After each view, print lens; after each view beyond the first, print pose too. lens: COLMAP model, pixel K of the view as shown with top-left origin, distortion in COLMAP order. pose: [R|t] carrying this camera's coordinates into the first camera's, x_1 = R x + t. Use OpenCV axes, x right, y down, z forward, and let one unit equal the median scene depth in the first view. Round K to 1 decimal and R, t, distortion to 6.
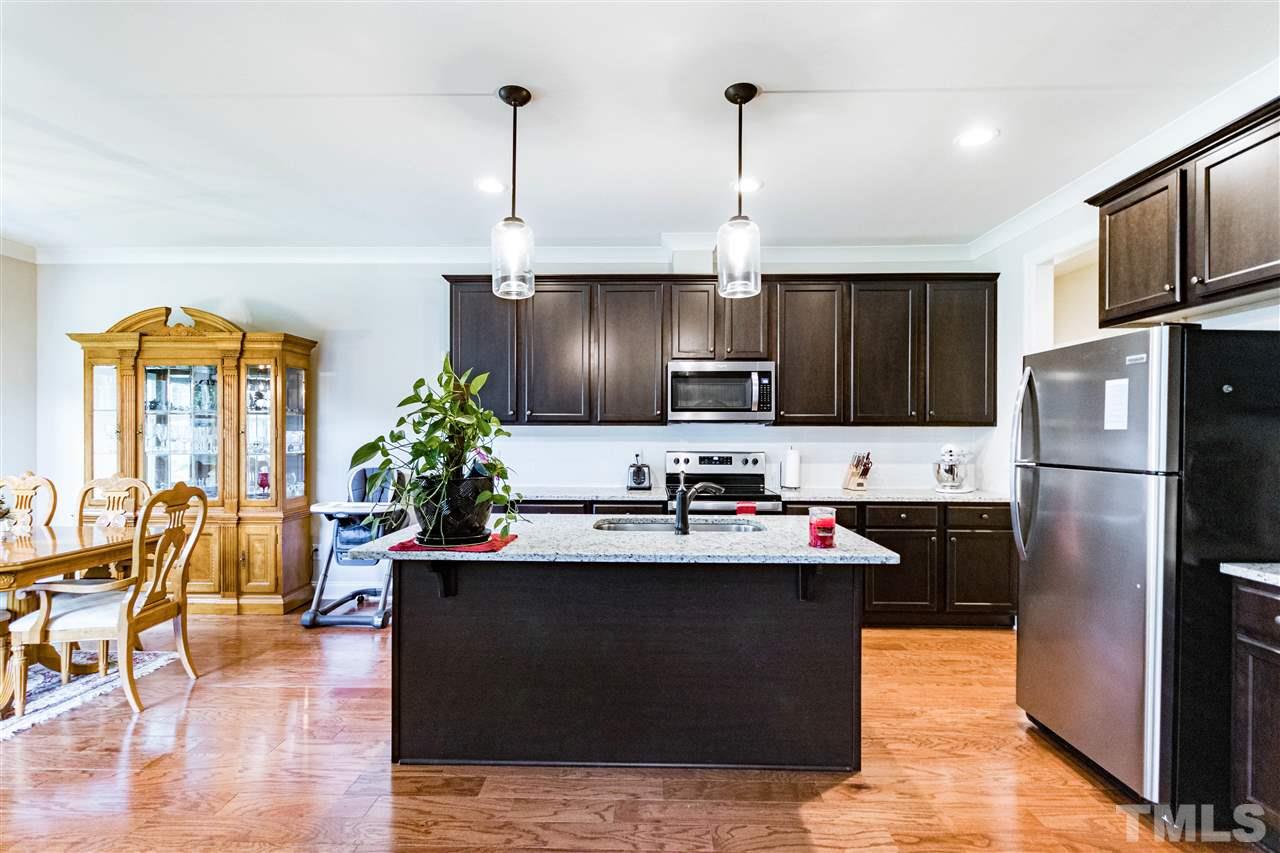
lens RADIAL K [[592.1, 0, 636.2], [0, 592.1, 438.2], [0, 0, 1]] dist [0.002962, -0.000763]
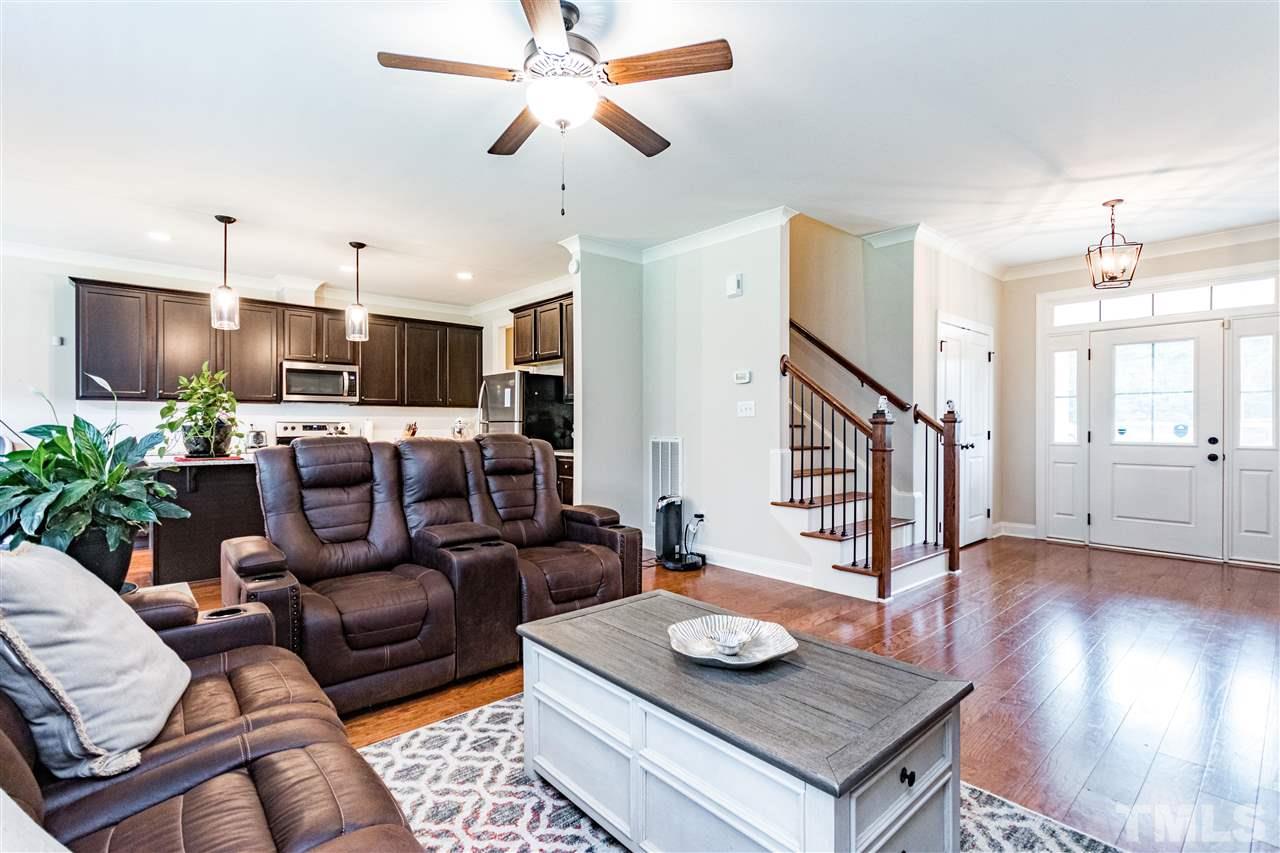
lens RADIAL K [[592.1, 0, 641.4], [0, 592.1, 437.3], [0, 0, 1]] dist [0.002962, -0.000763]
pose [[0.731049, -0.015722, 0.682144, -0.458703], [0.004074, 0.999817, 0.018678, 0.058488], [-0.682313, -0.010875, 0.730979, -1.071299]]
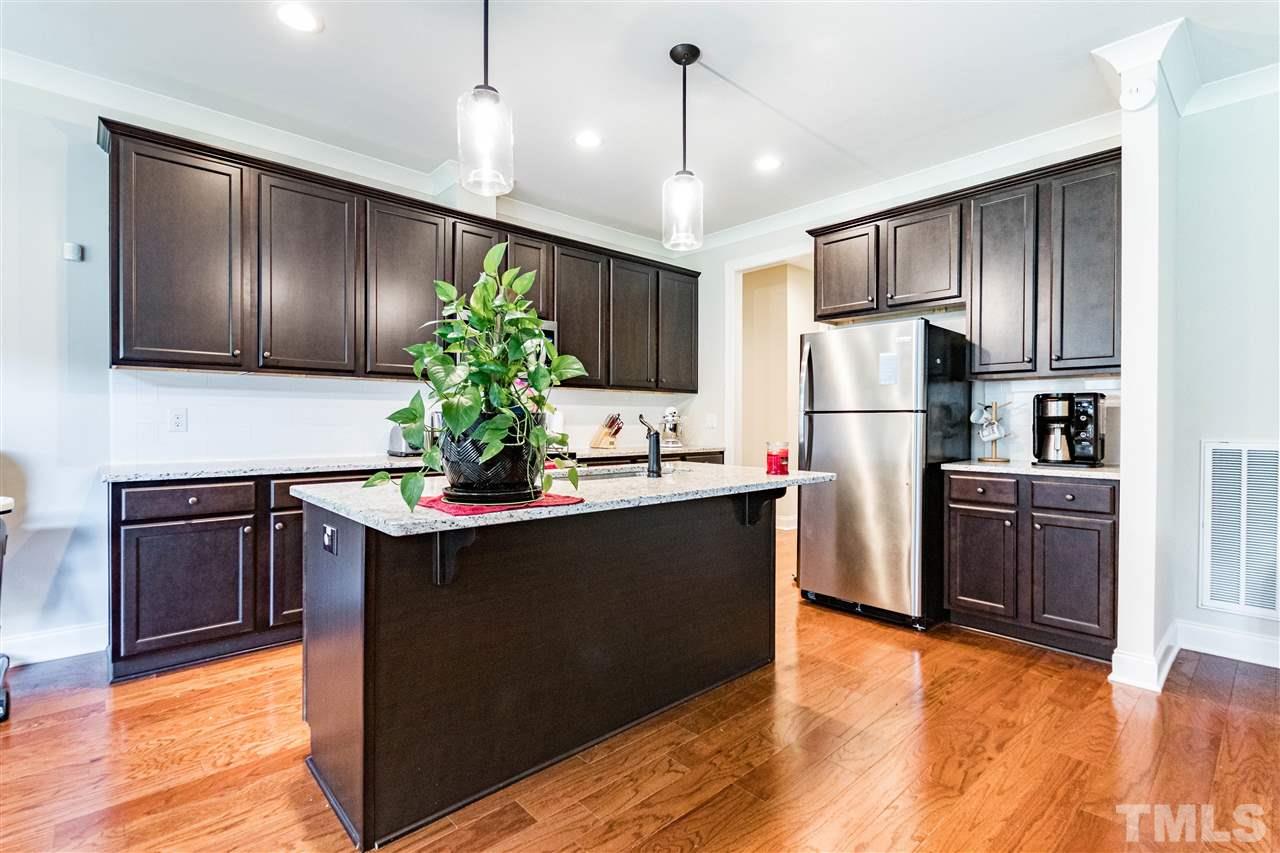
lens RADIAL K [[592.1, 0, 638.9], [0, 592.1, 424.7], [0, 0, 1]] dist [0.002962, -0.000763]
pose [[0.716438, -0.006111, 0.697624, -0.541444], [0.003282, 0.999980, 0.005389, 0.058620], [-0.697643, -0.001572, 0.716444, 0.263361]]
